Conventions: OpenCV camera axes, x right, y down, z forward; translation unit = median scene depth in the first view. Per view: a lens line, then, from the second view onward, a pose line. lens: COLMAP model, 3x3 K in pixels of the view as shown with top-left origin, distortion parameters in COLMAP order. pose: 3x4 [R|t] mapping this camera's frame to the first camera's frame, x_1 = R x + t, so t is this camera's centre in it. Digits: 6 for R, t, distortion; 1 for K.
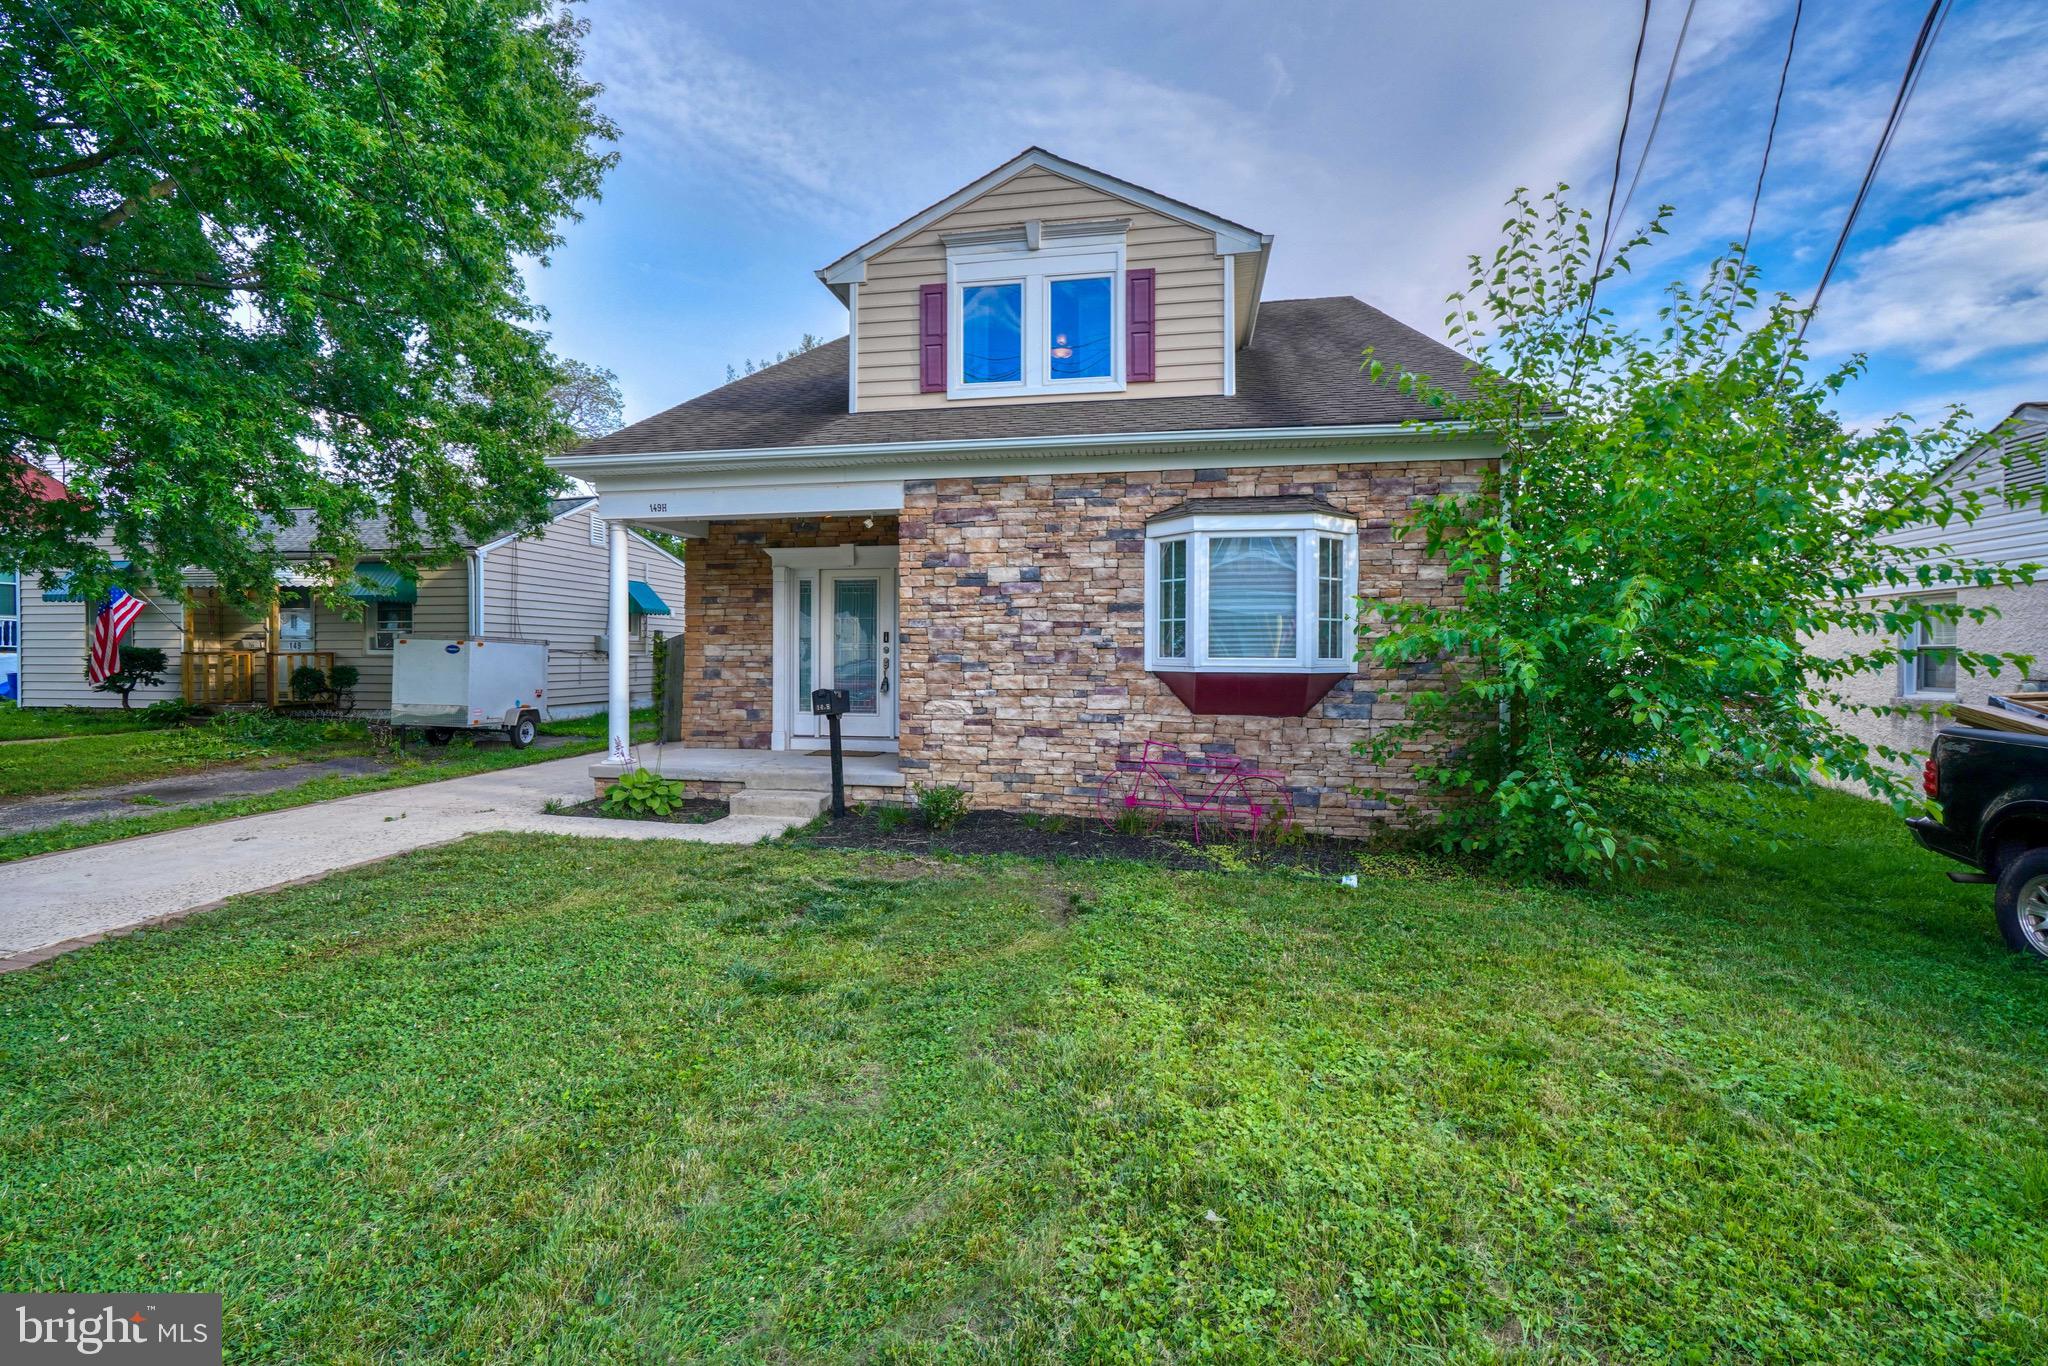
lens RADIAL K [[952.8, 0, 1033.5], [0, 952.8, 697.0], [0, 0, 1]] dist [-0.014808, 0.008679]
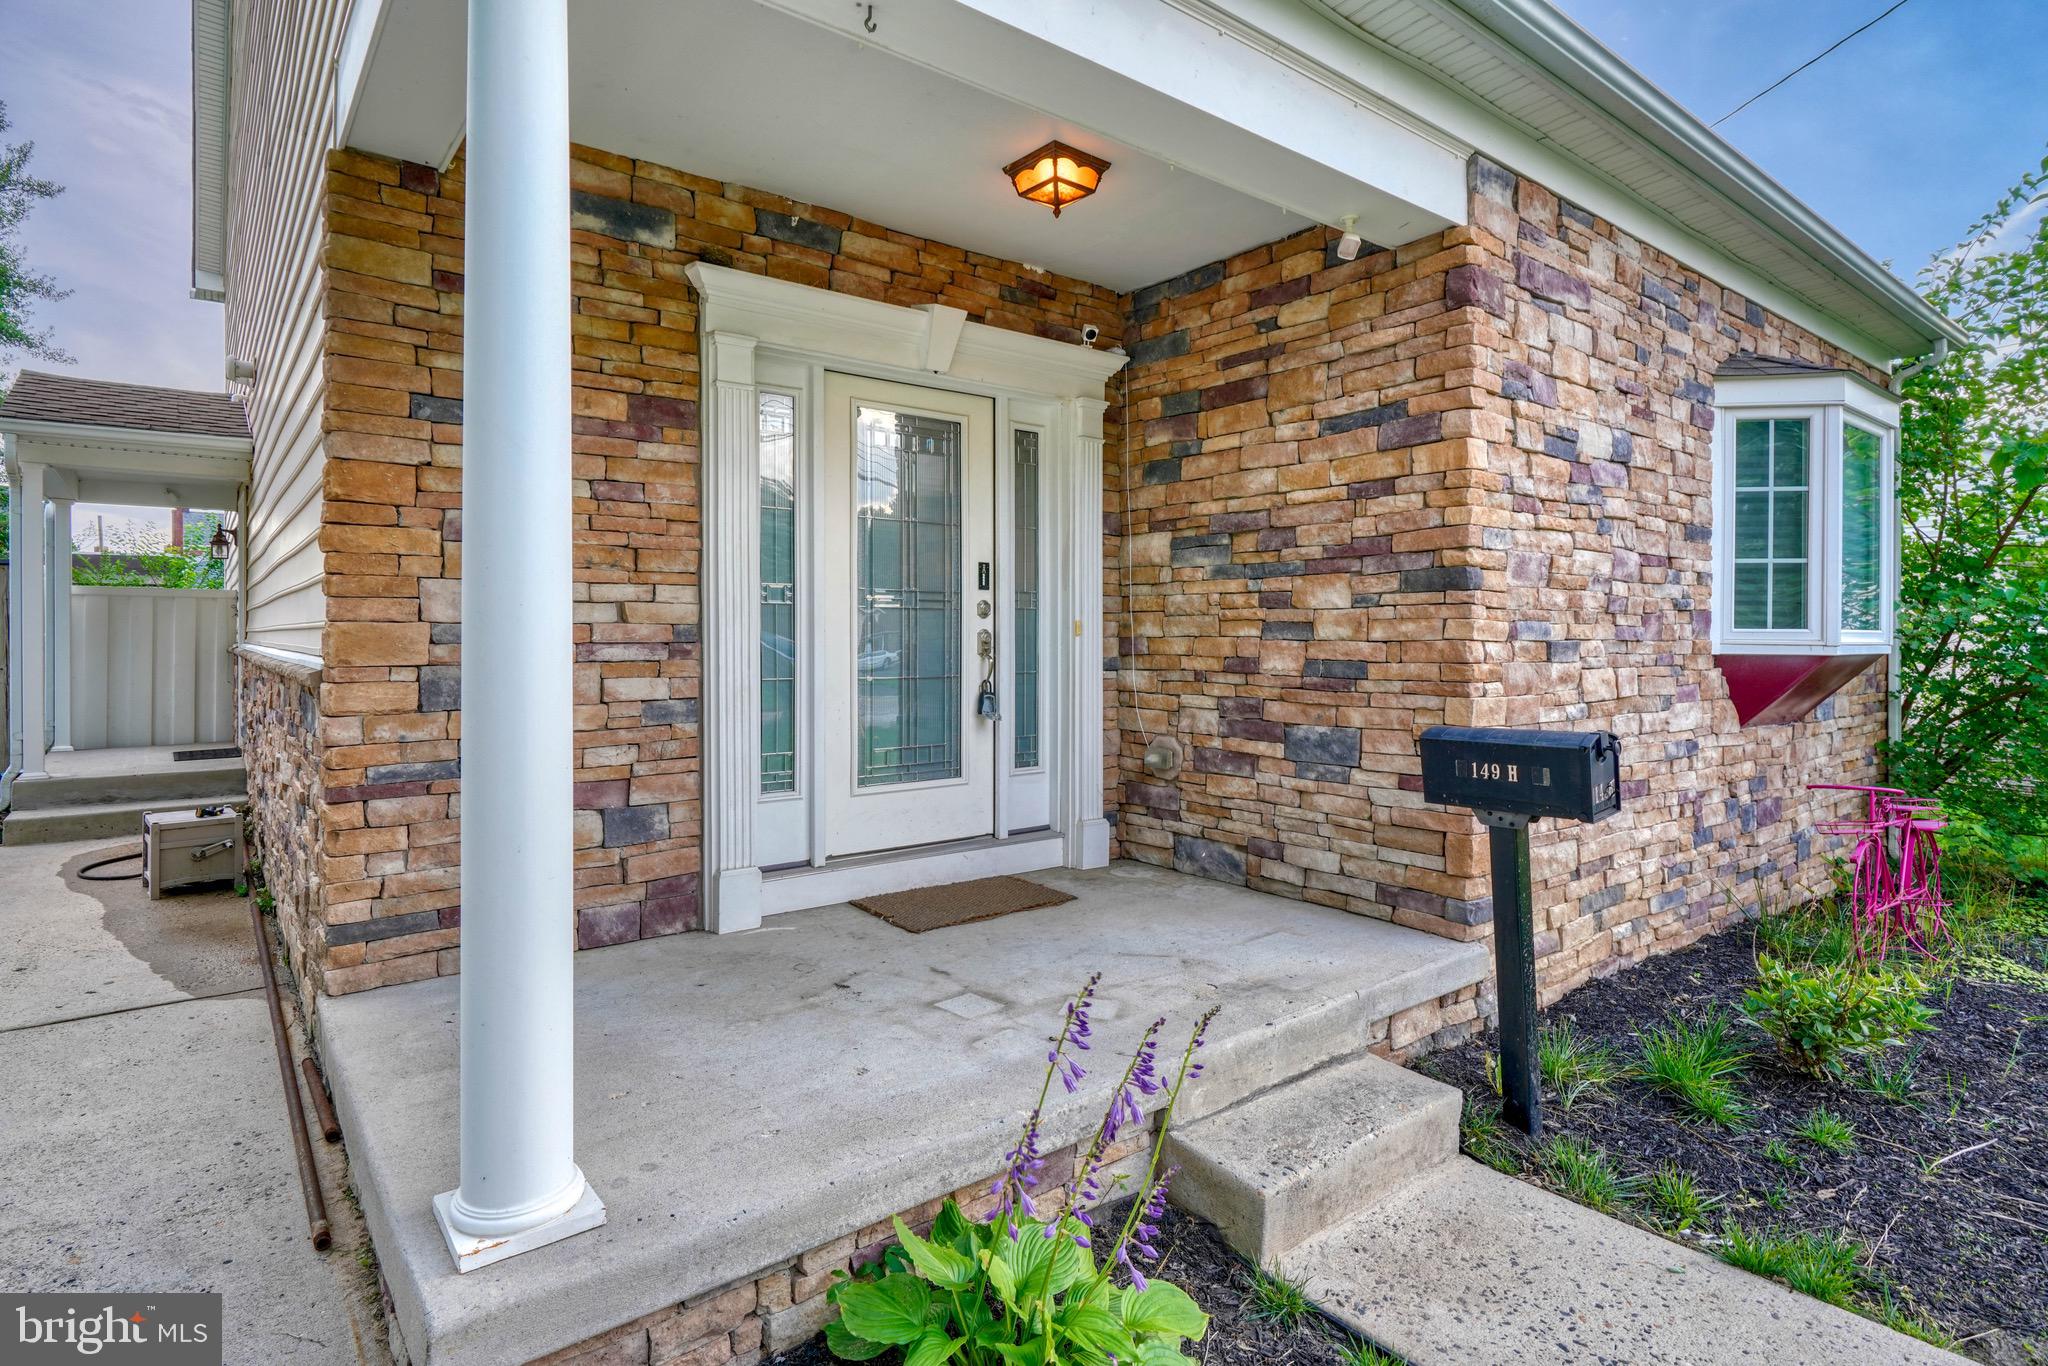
lens RADIAL K [[1046.5, 0, 1025.5], [0, 1046.5, 650.1], [0, 0, 1]] dist [0.000431, -0.000014]
pose [[0.672752, -0.014123, 0.739734, -0.565727], [0.029992, 0.999517, -0.008194, -0.035703], [-0.739260, 0.027699, 0.672850, 0.872547]]
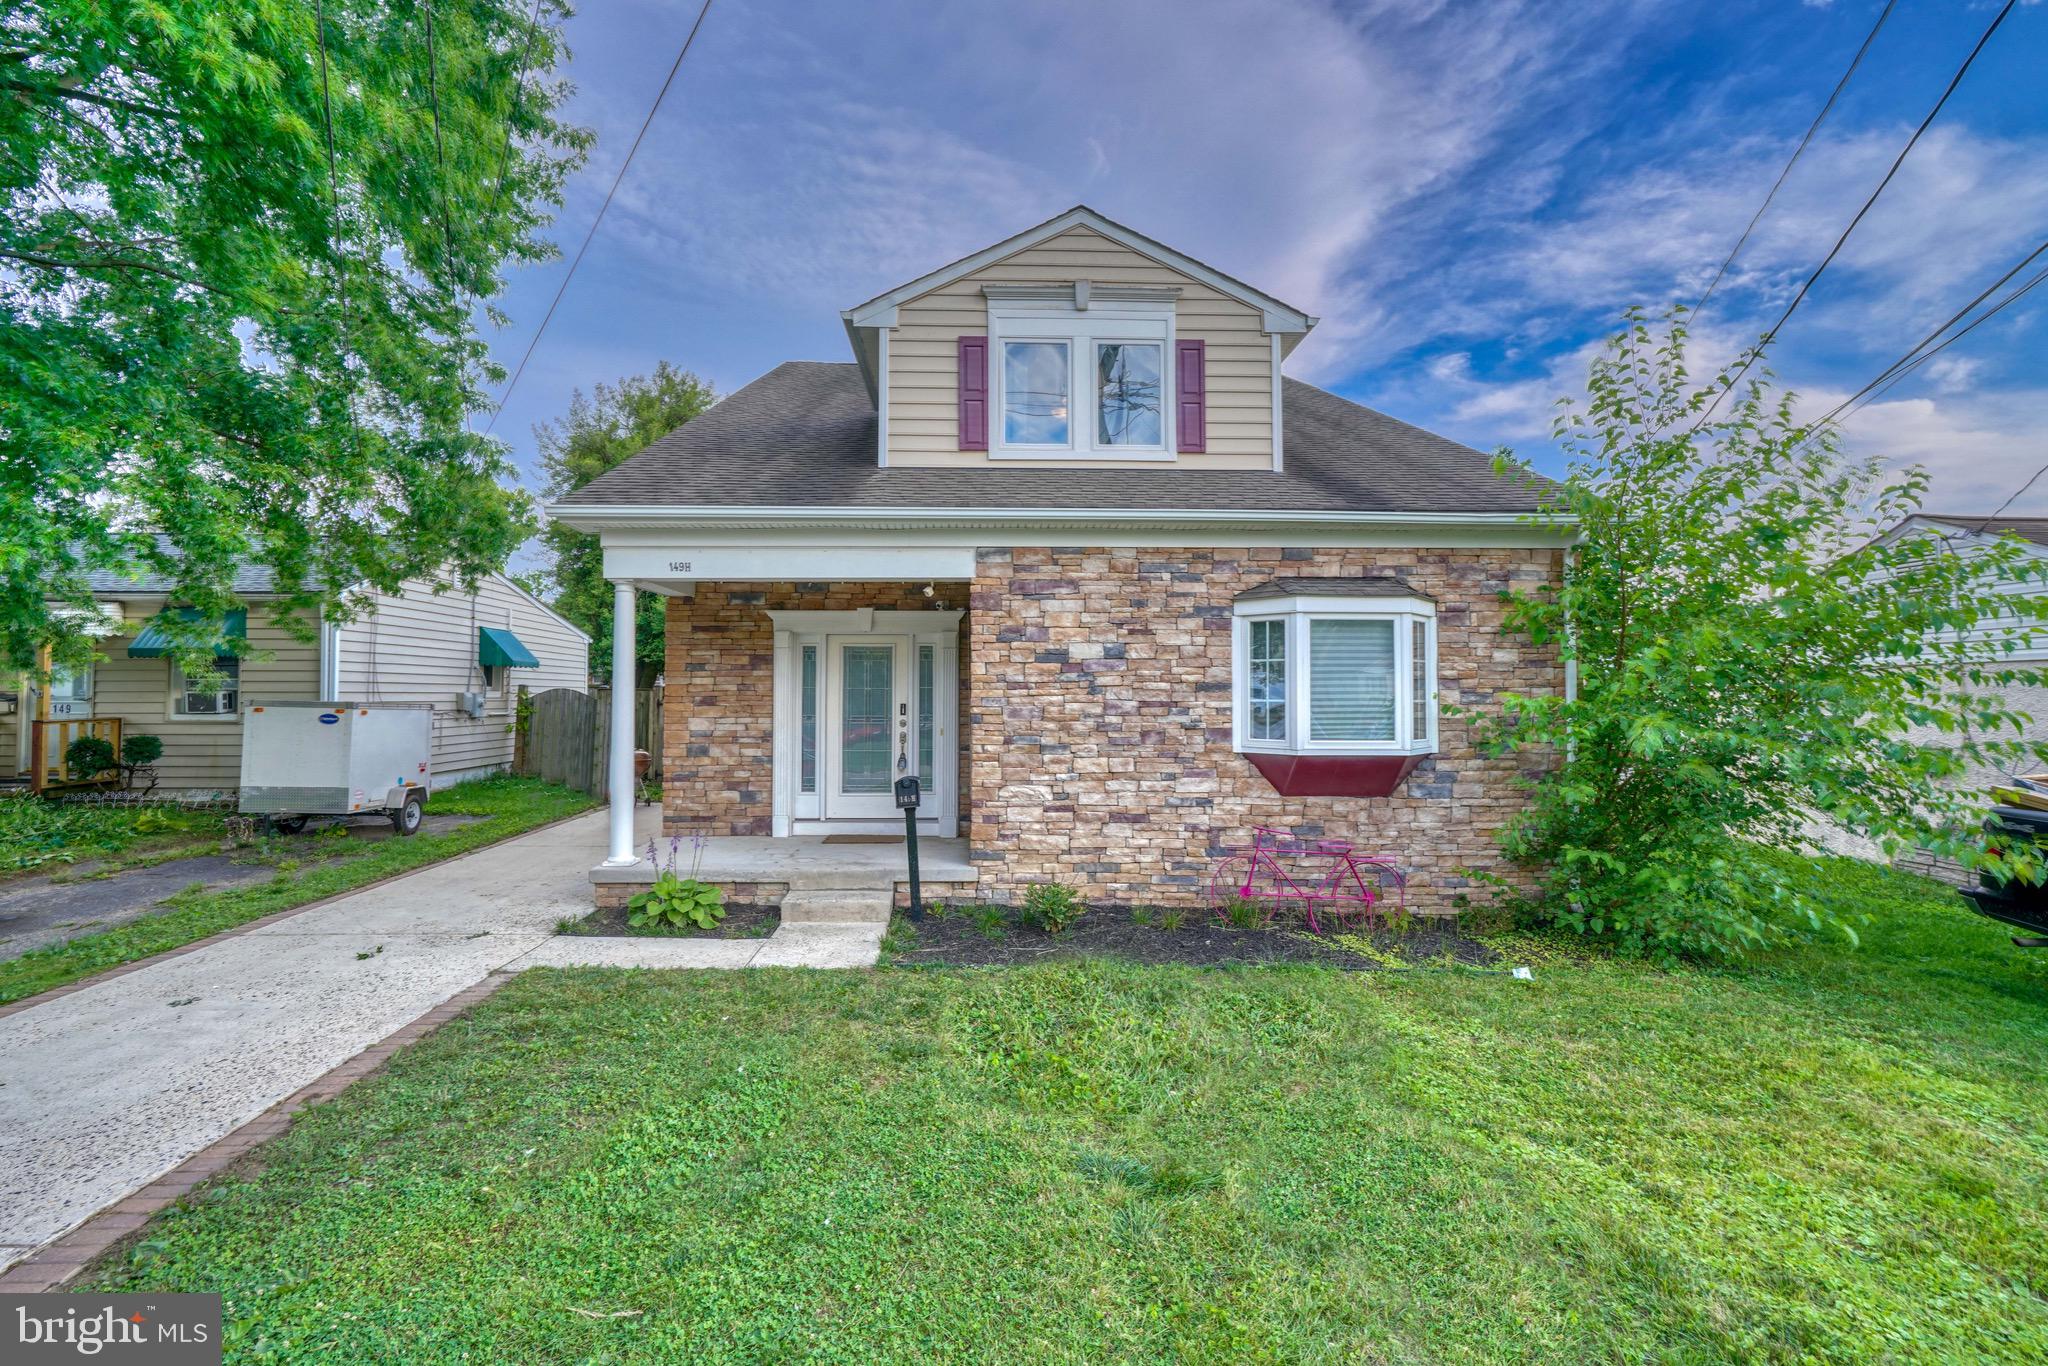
lens RADIAL K [[952.8, 0, 1033.5], [0, 952.8, 697.0], [0, 0, 1]] dist [-0.014808, 0.008679]
pose [[0.975983, -0.000848, 0.217844, -0.287266], [0.009332, 0.999237, -0.037921, -0.047852], [-0.217645, 0.039043, 0.975247, 0.095866]]
